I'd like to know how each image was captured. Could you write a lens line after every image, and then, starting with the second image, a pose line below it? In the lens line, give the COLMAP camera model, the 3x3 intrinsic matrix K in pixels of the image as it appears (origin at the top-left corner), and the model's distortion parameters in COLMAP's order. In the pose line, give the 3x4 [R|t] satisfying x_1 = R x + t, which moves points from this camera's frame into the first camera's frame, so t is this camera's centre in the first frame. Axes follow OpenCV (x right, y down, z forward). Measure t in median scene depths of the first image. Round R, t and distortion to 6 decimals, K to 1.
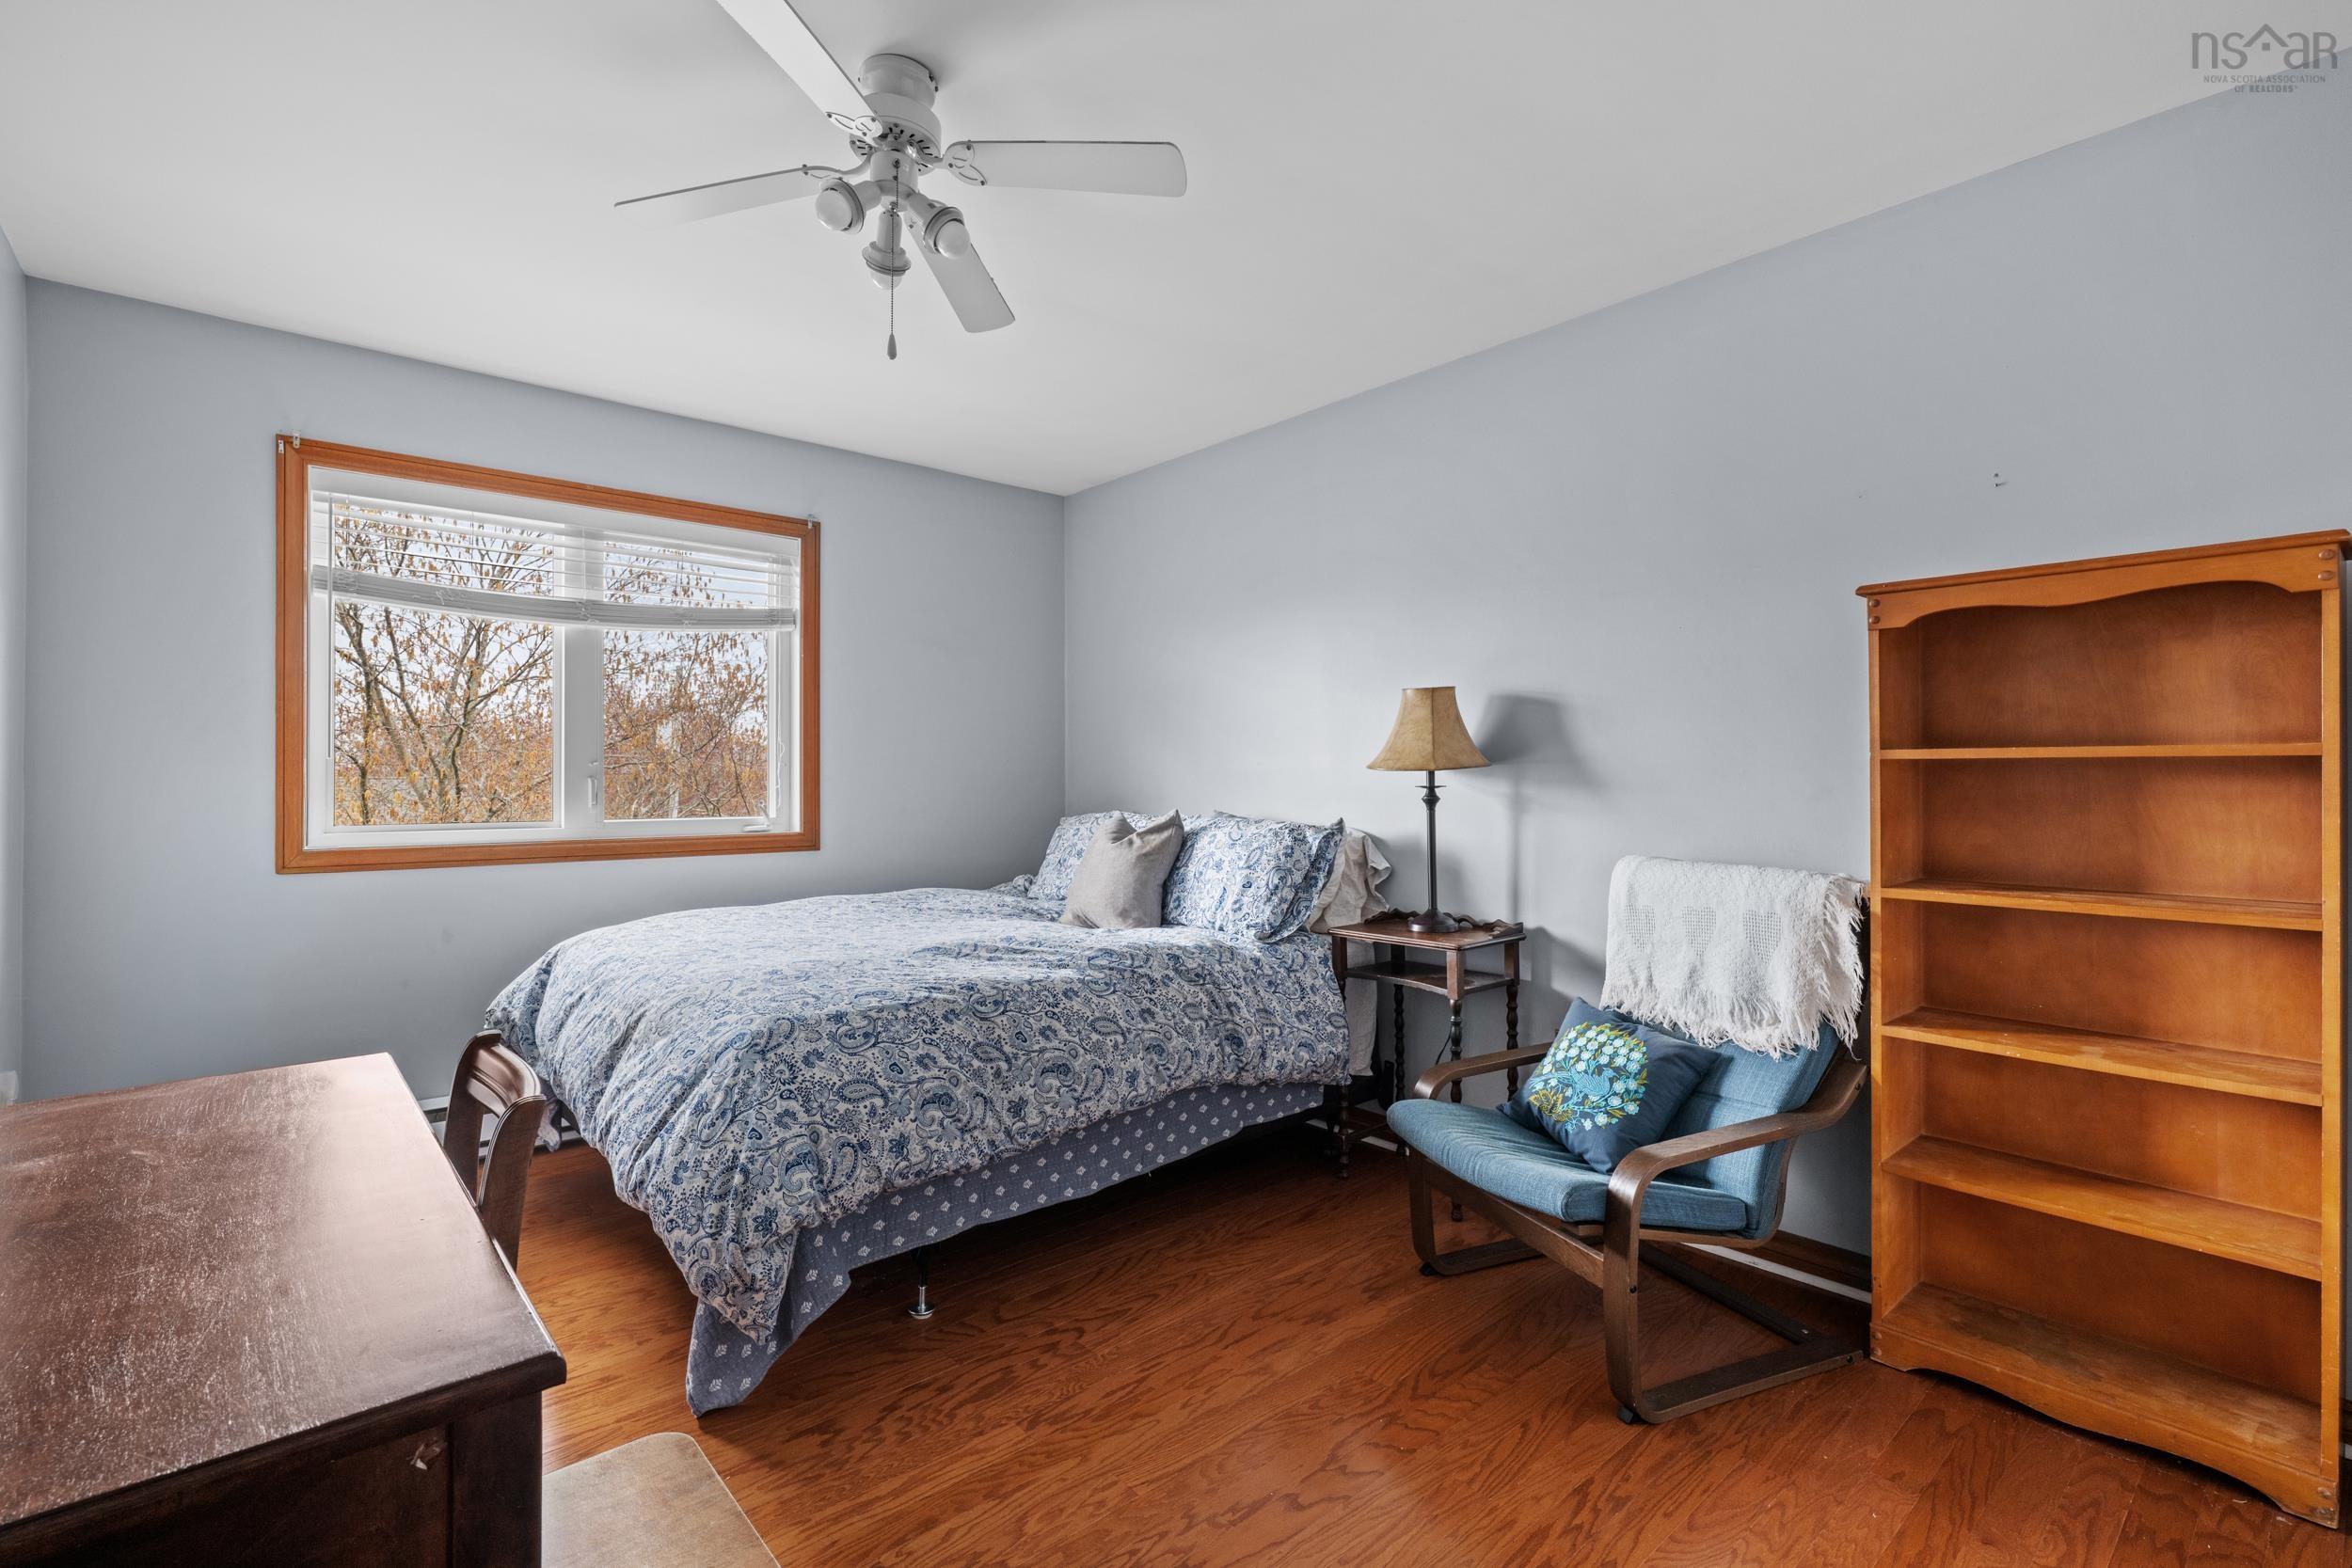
lens RADIAL K [[1051.4, 0, 1169.5], [0, 1051.4, 781.4], [0, 0, 1]] dist [-0.000691, -0.000278]
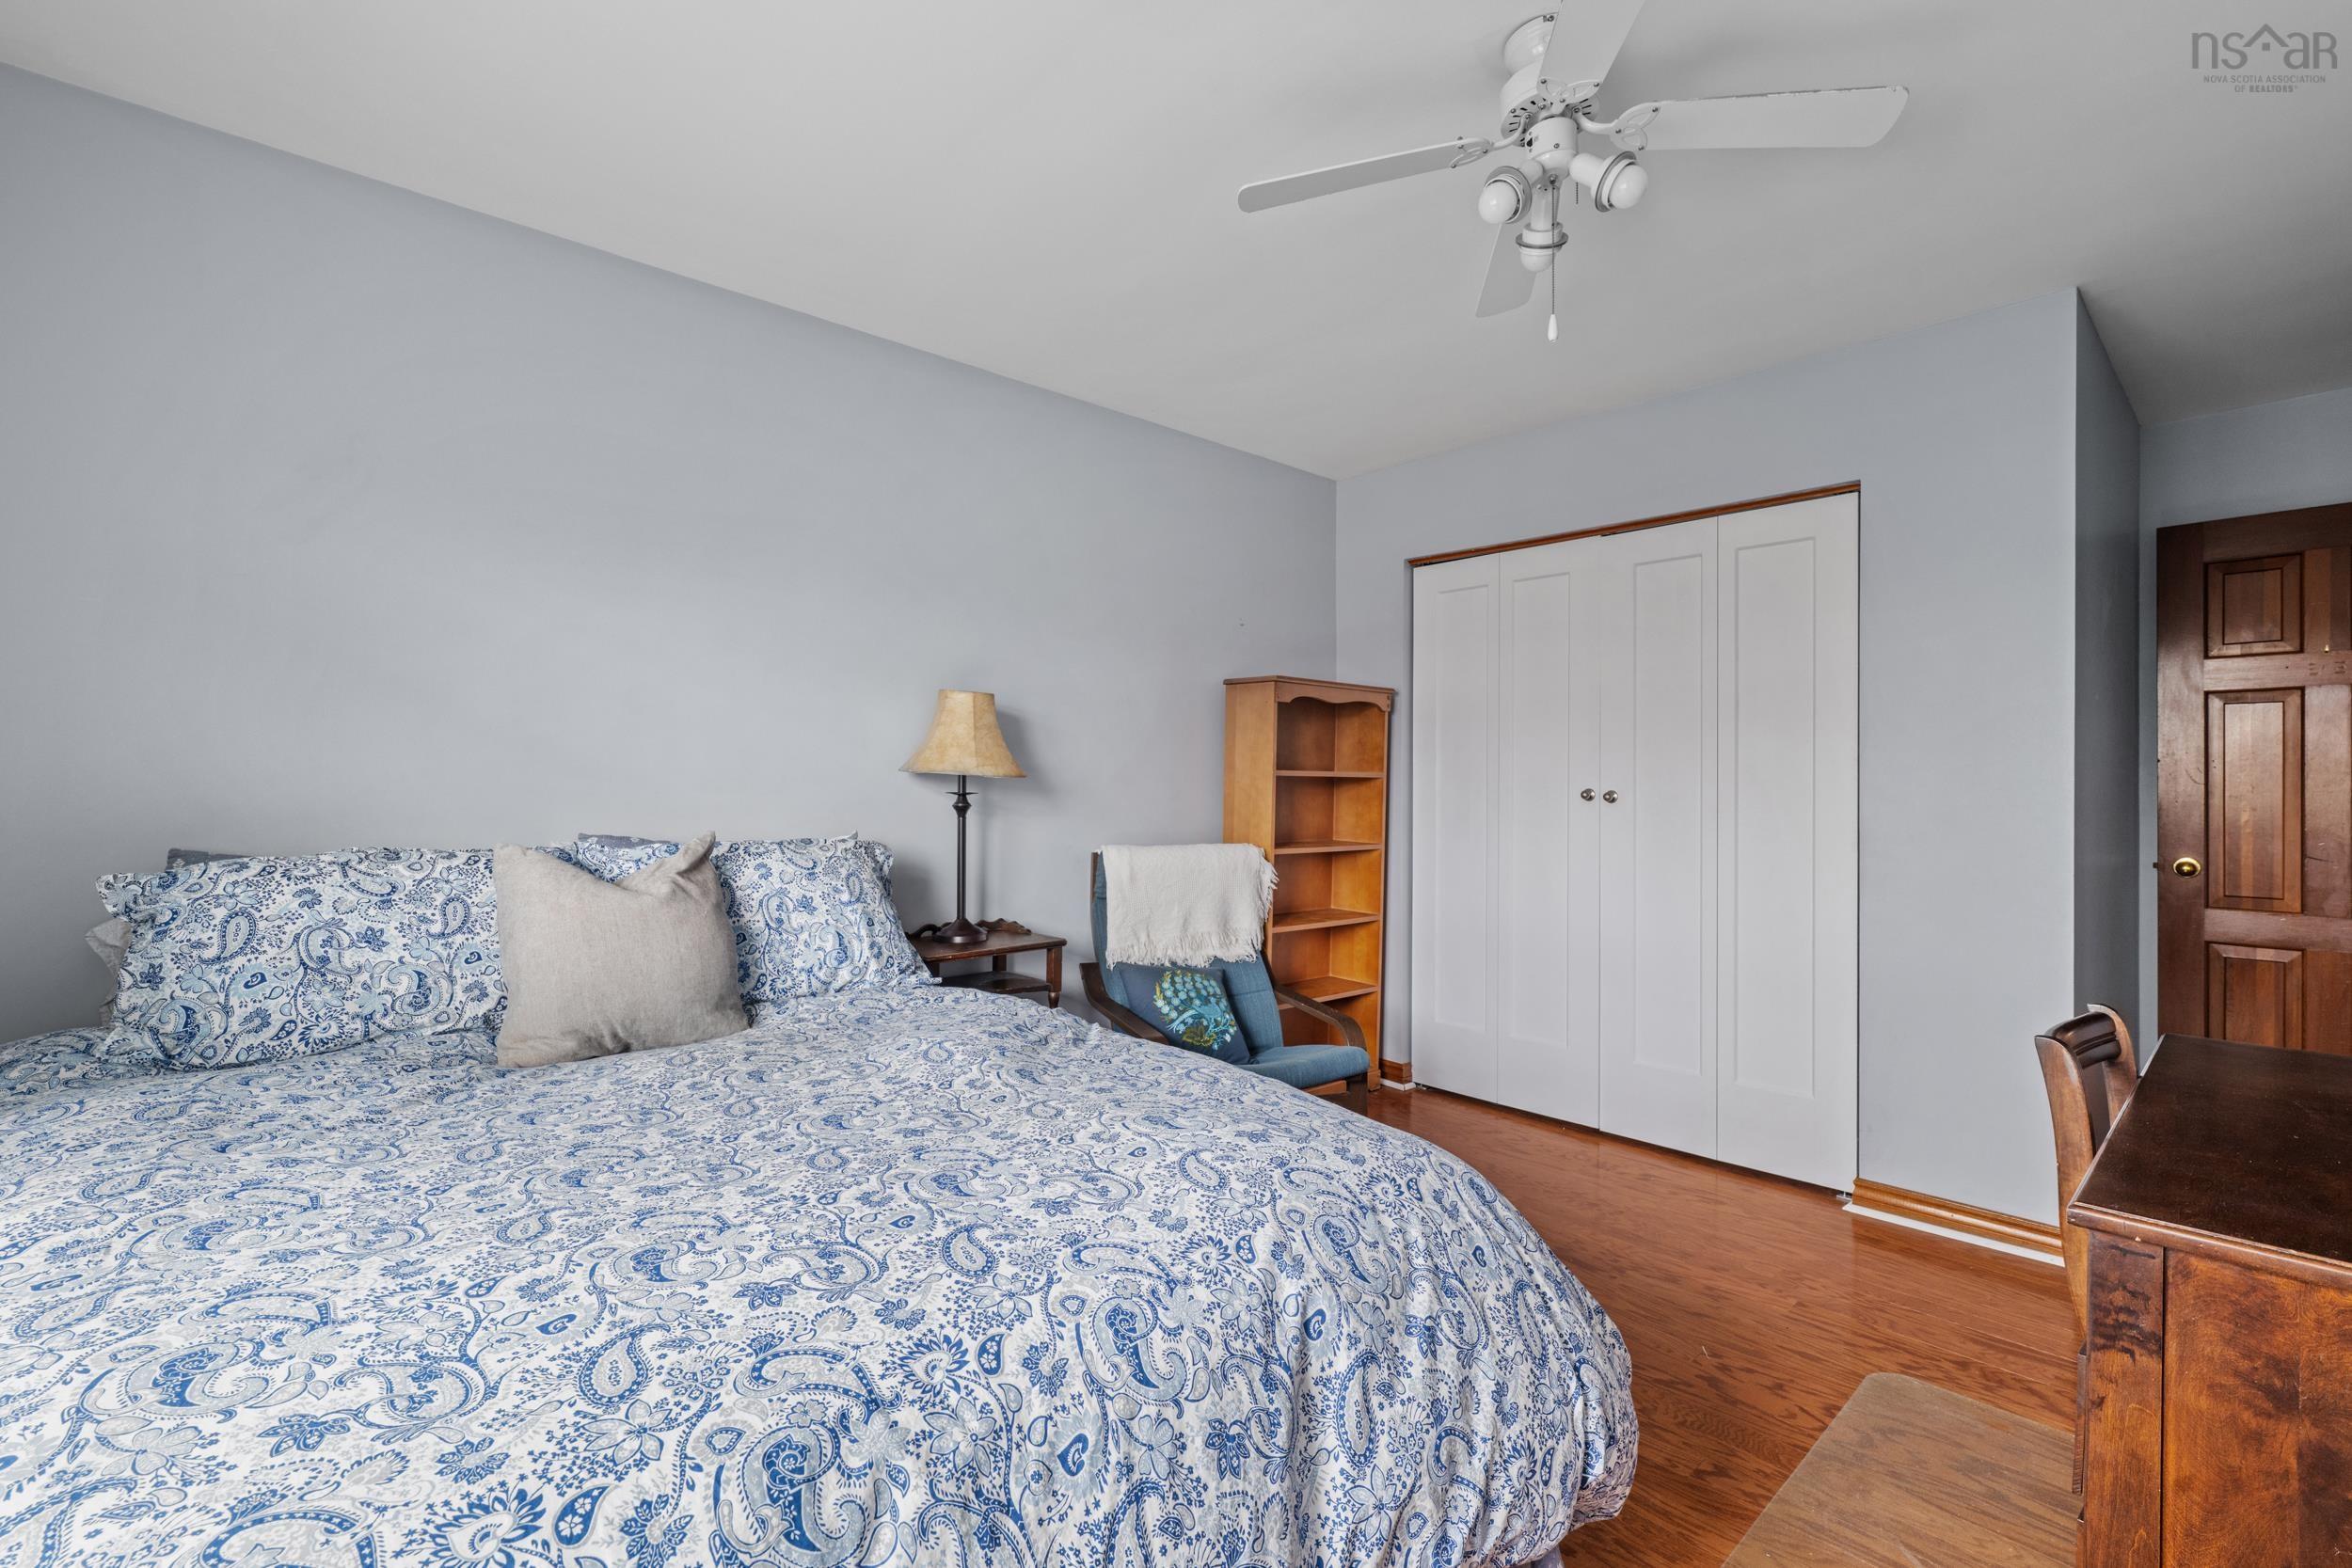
lens RADIAL K [[1051.4, 0, 1177.1], [0, 1051.4, 779.1], [0, 0, 1]] dist [-0.000691, -0.000278]
pose [[-0.020429, -0.000077, 0.999791, -0.949373], [-0.007727, 0.999970, -0.000081, -0.011858], [-0.999761, -0.007727, -0.020429, 1.064147]]
